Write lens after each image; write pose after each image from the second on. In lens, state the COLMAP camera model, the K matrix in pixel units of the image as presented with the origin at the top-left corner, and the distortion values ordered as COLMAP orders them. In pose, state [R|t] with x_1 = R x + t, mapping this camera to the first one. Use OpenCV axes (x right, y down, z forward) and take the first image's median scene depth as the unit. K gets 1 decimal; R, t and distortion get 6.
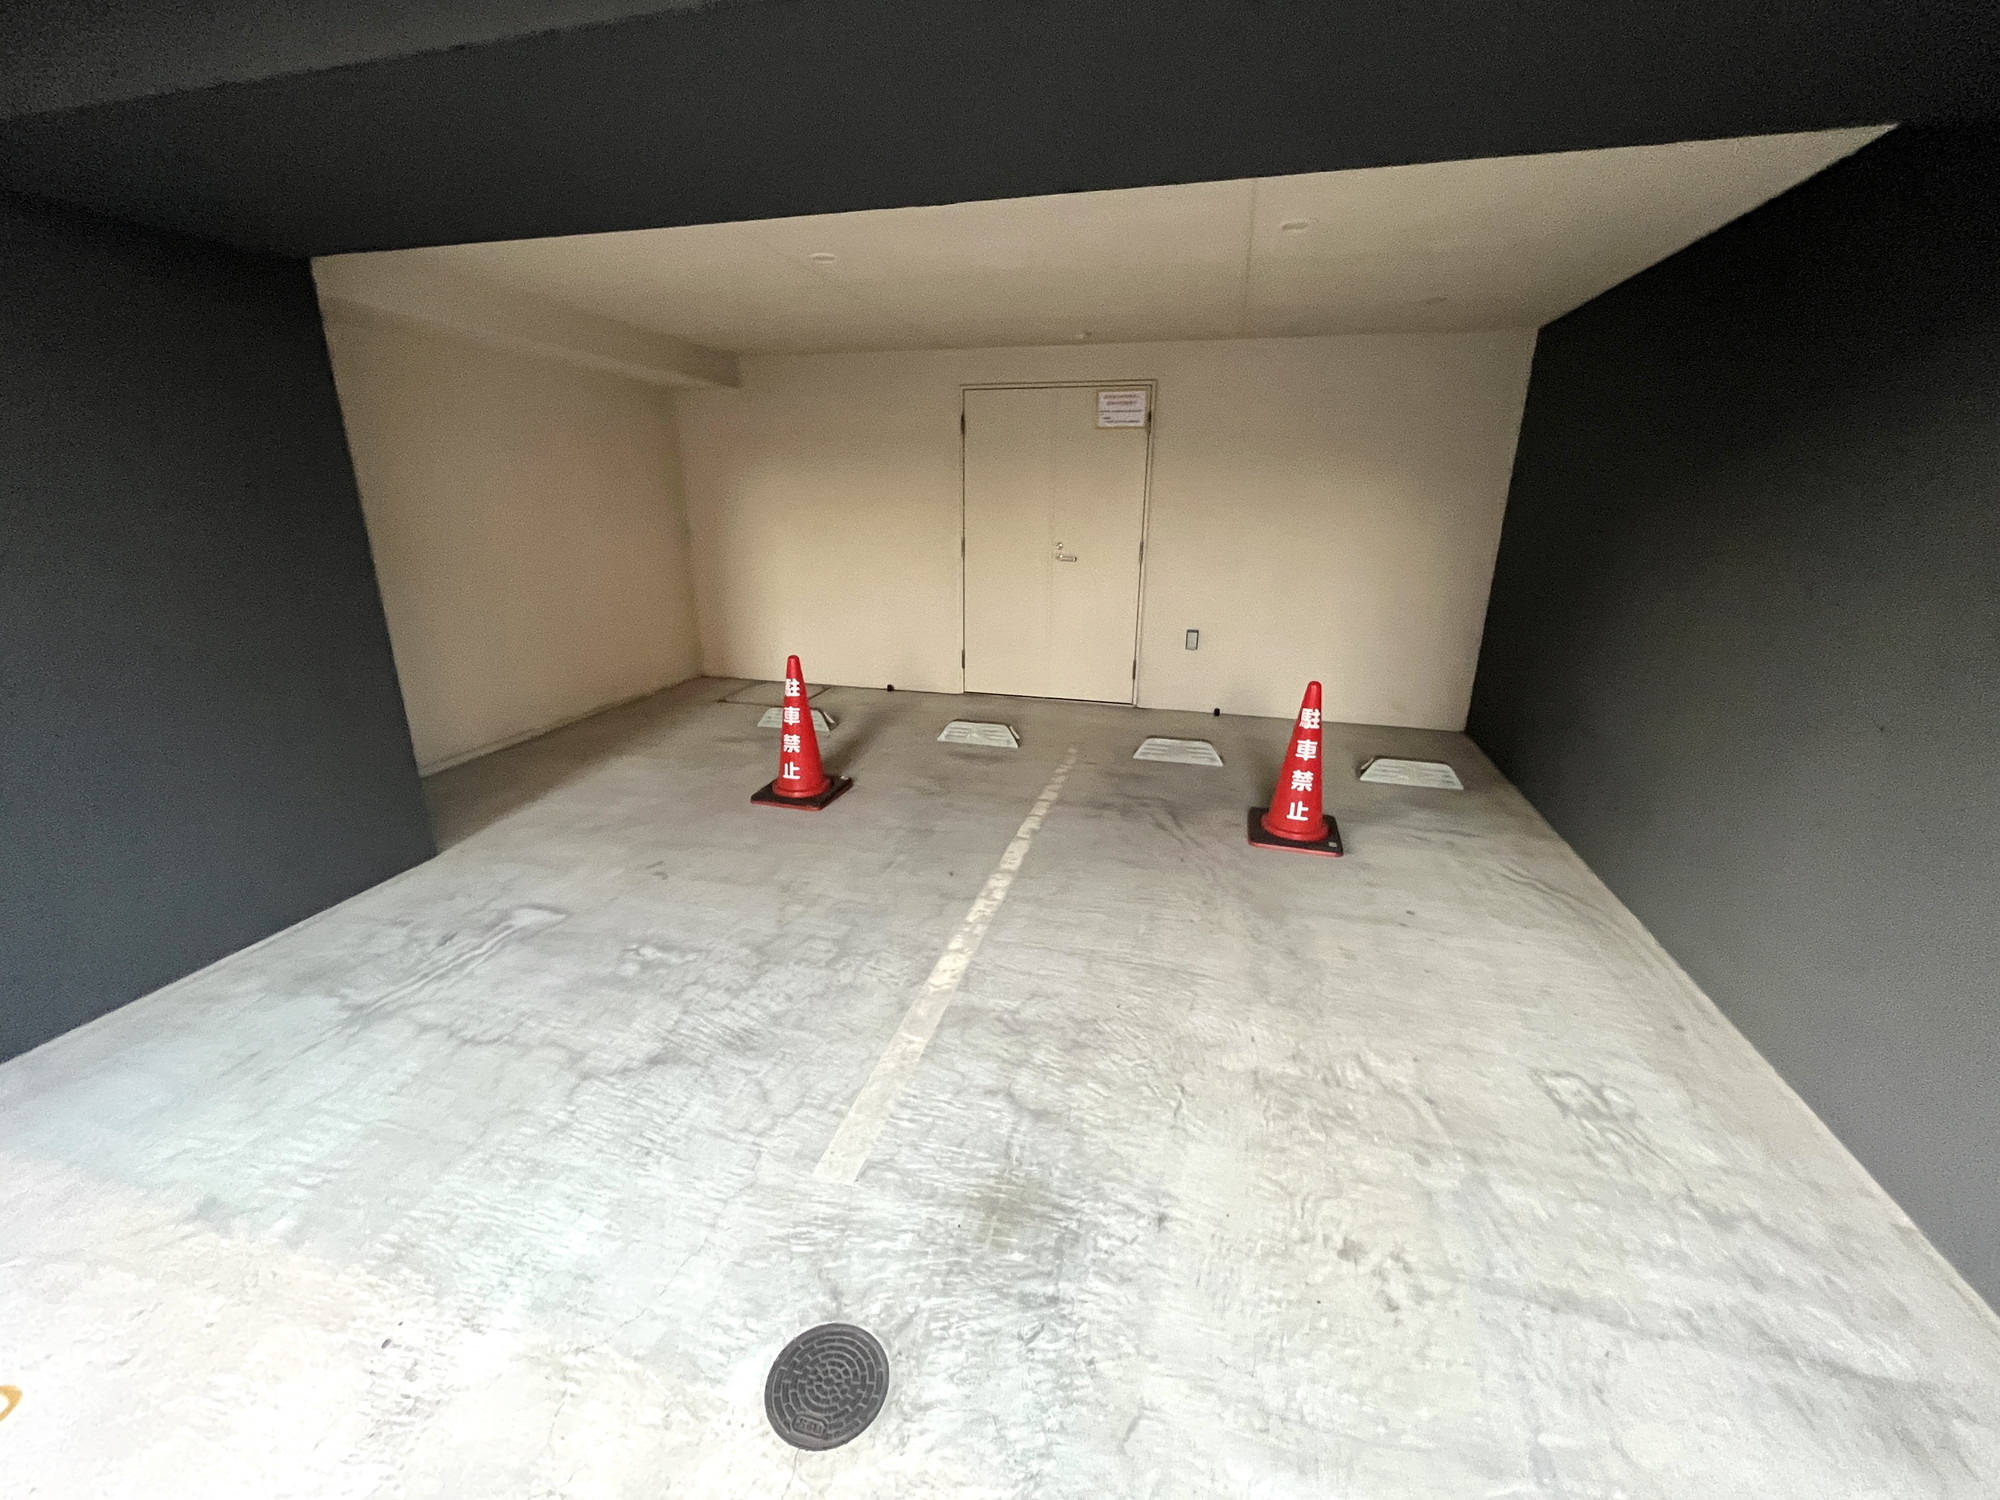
lens RADIAL K [[812.8, 0, 999.5], [0, 812.8, 749.4], [0, 0, 1]] dist [-0.001794, -0.000095]
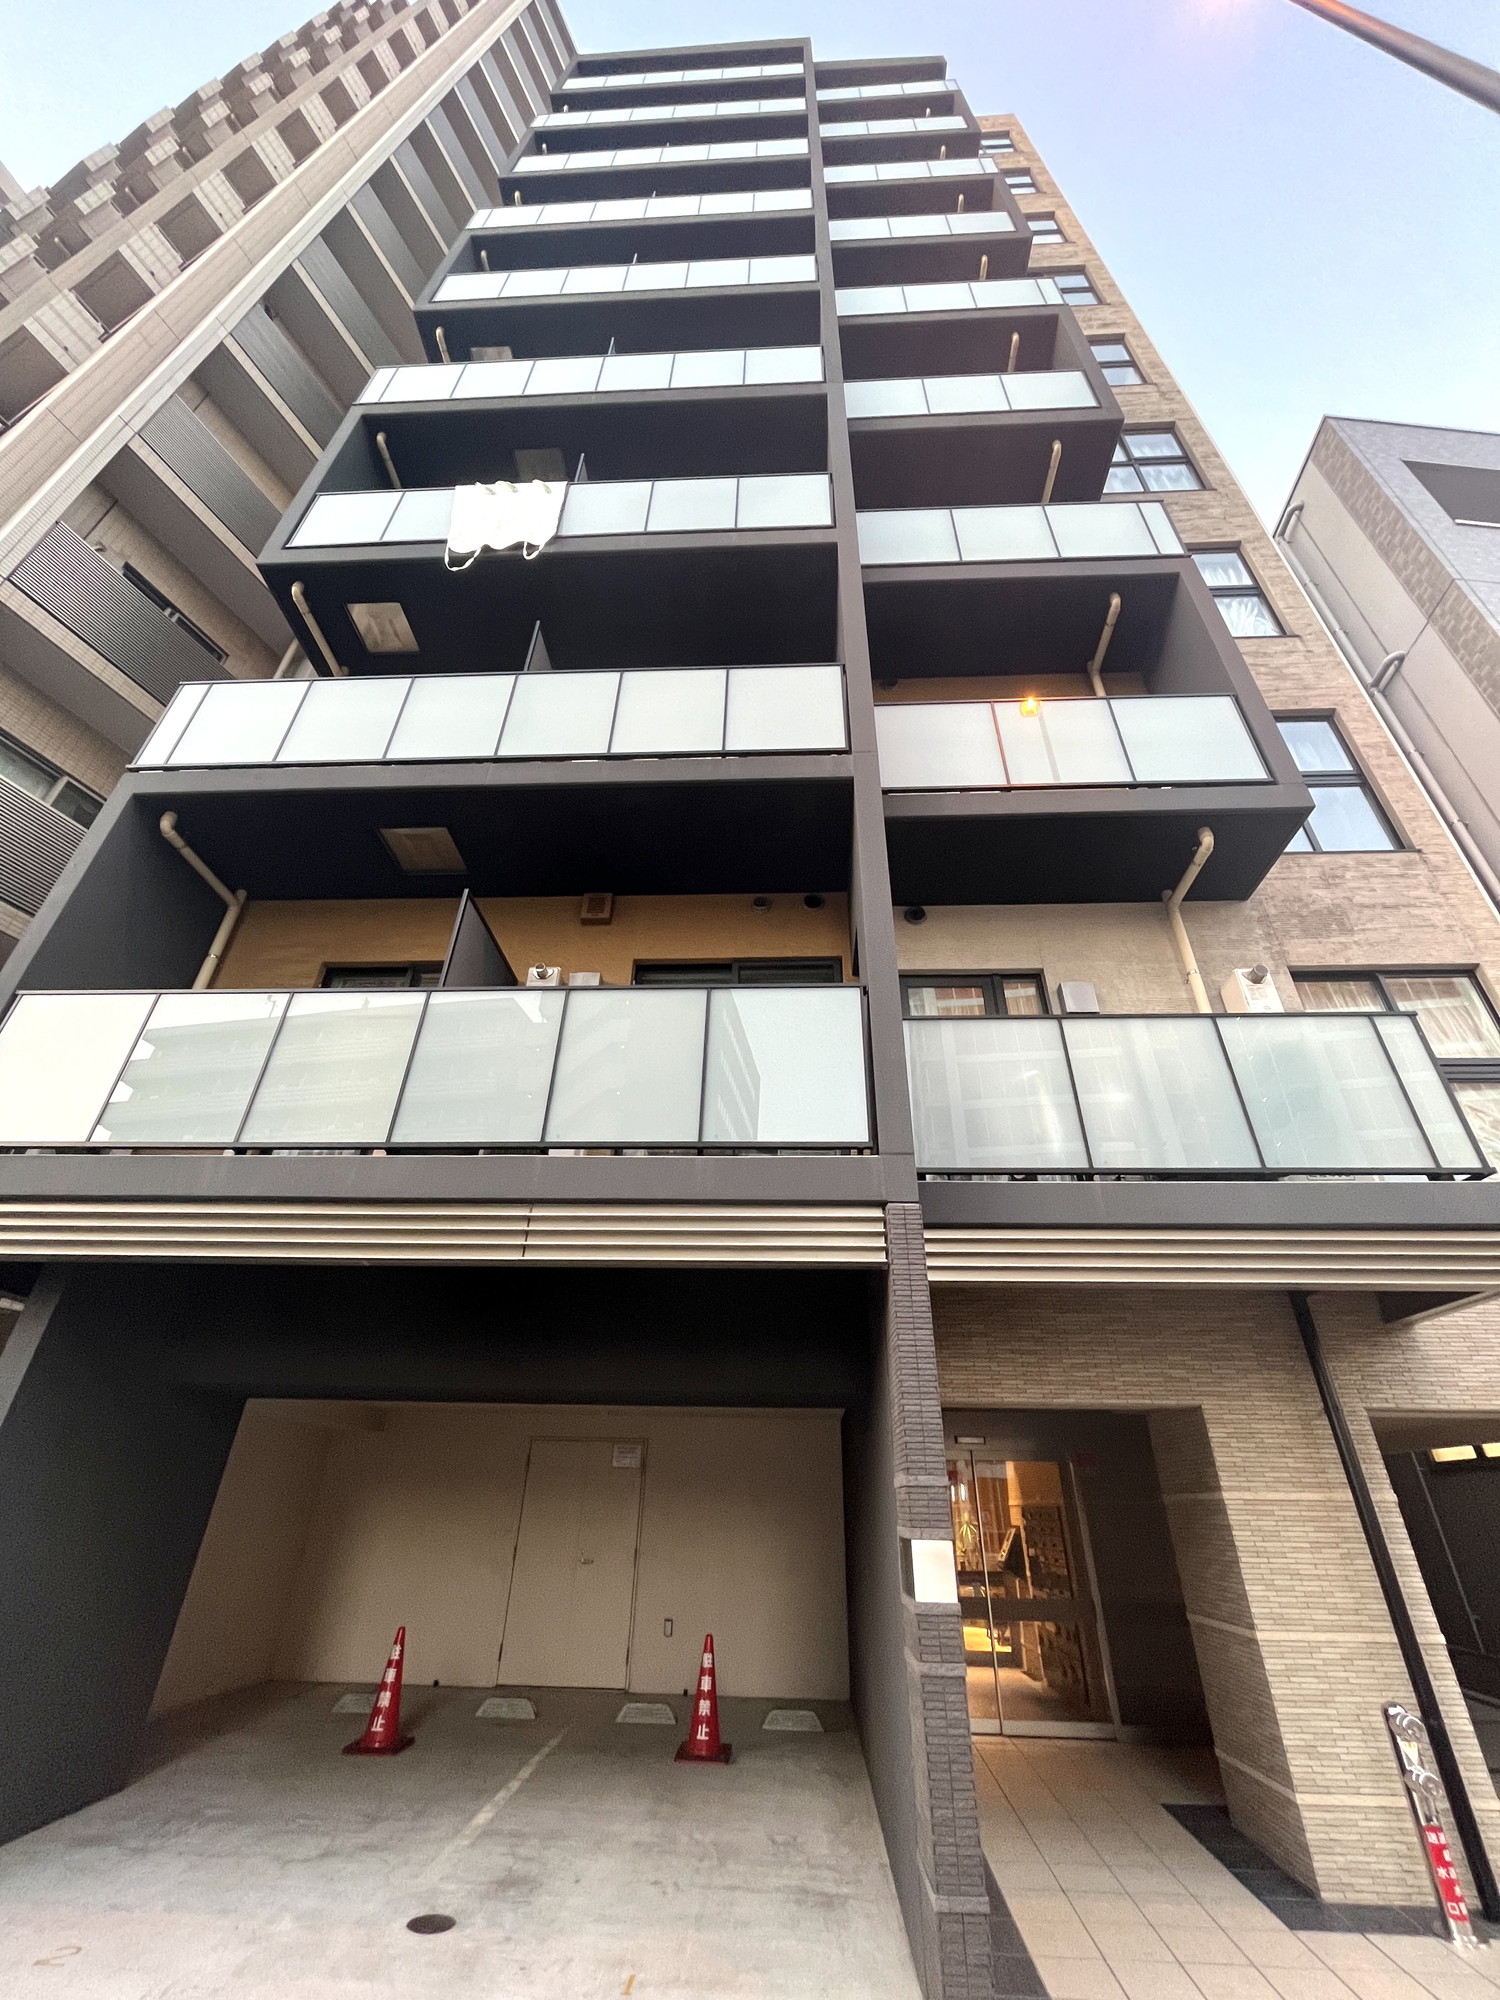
lens RADIAL K [[812.8, 0, 756.6], [0, 812.8, 988.6], [0, 0, 1]] dist [-0.001794, -0.000095]
pose [[0.975980, 0.125053, 0.178394, -0.013661], [0.054673, 0.652053, -0.756200, 0.311448], [-0.210887, 0.747789, 0.629554, -1.097089]]
